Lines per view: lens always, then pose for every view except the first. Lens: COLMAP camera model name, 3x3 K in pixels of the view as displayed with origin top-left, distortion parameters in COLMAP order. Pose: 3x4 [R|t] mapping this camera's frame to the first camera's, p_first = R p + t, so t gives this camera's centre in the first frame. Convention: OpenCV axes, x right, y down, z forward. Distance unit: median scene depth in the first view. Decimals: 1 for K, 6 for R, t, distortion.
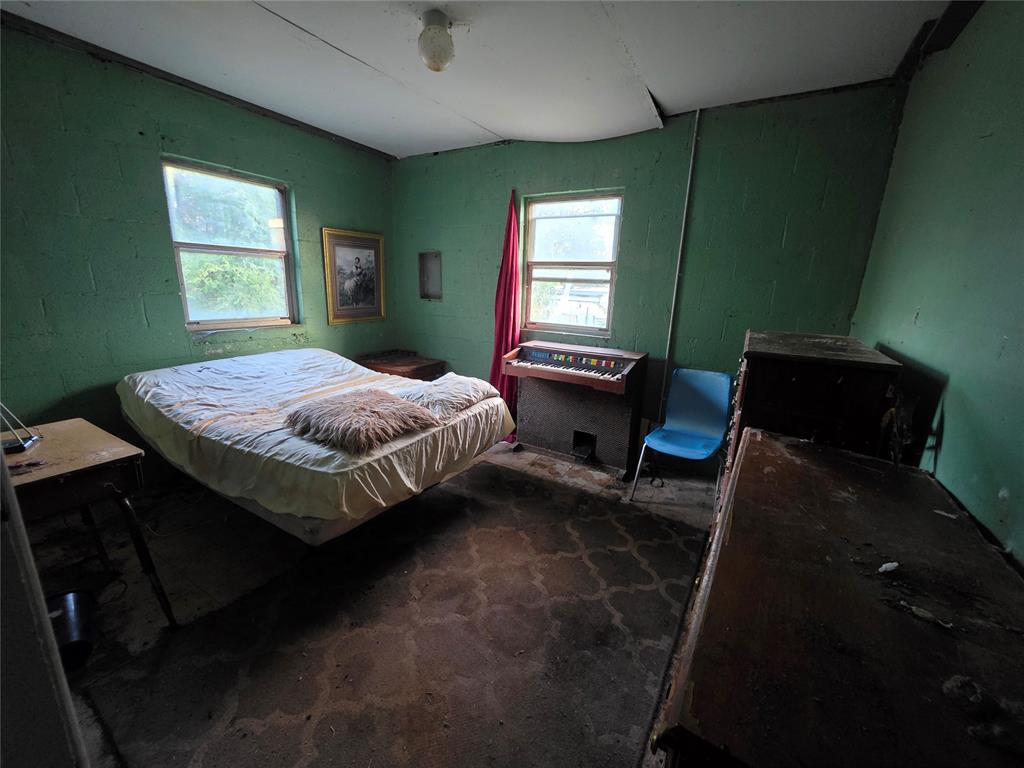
lens RADIAL K [[410.1, 0, 508.4], [0, 410.1, 377.1], [0, 0, 1]] dist [0.002284, 0.000281]
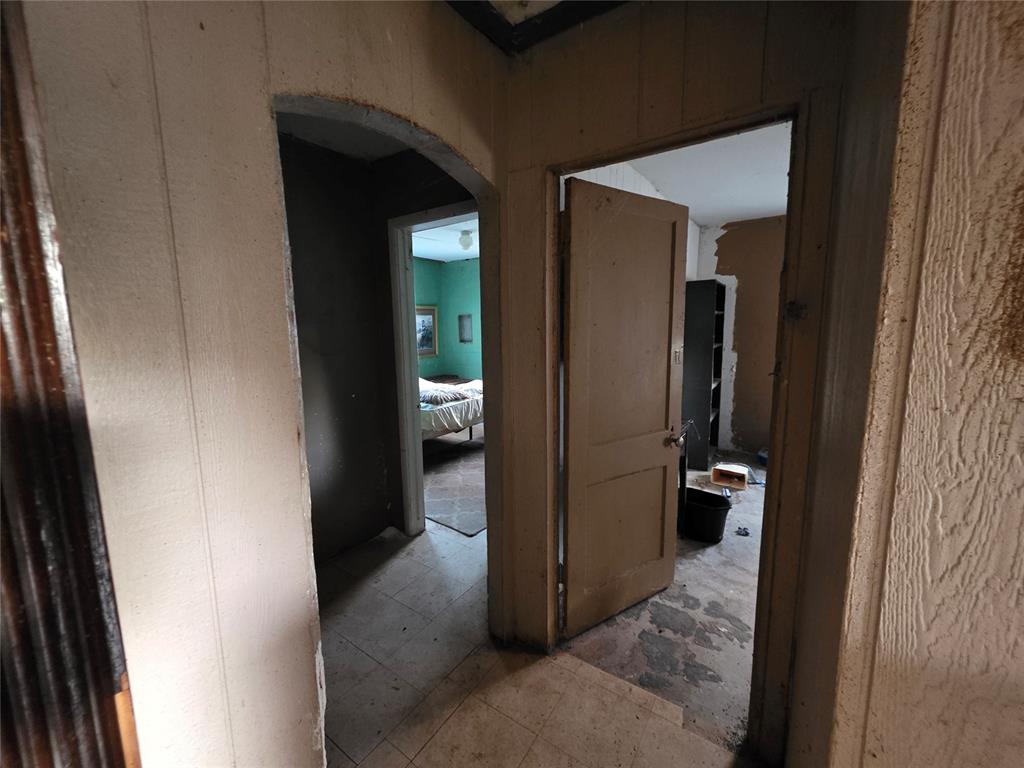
lens RADIAL K [[410.1, 0, 505.4], [0, 410.1, 381.1], [0, 0, 1]] dist [0.002284, 0.000281]
pose [[0.994921, -0.034898, -0.094412, 0.218764], [0.026006, 0.995249, -0.093822, 0.224541], [0.097238, 0.090890, 0.991102, -1.109041]]
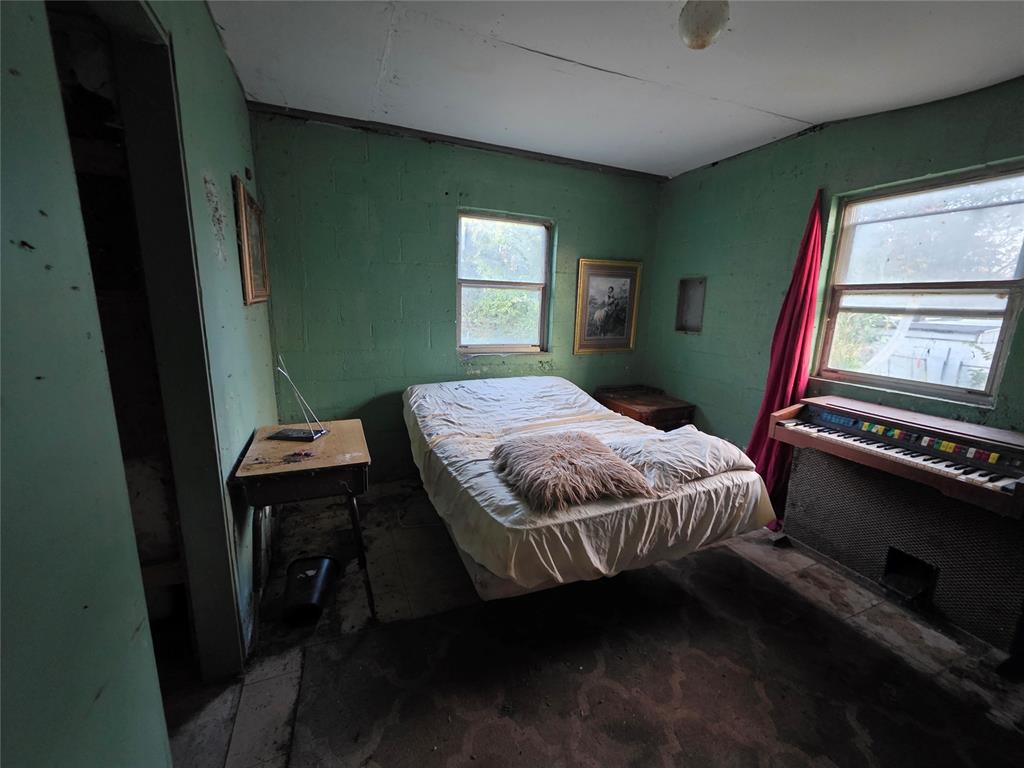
lens RADIAL K [[410.1, 0, 511.7], [0, 410.1, 380.7], [0, 0, 1]] dist [0.002284, 0.000281]
pose [[0.806249, 0.103122, -0.582519, 0.047808], [-0.136422, 0.990559, -0.013461, -0.051476], [0.575632, 0.090321, 0.812705, 0.185515]]
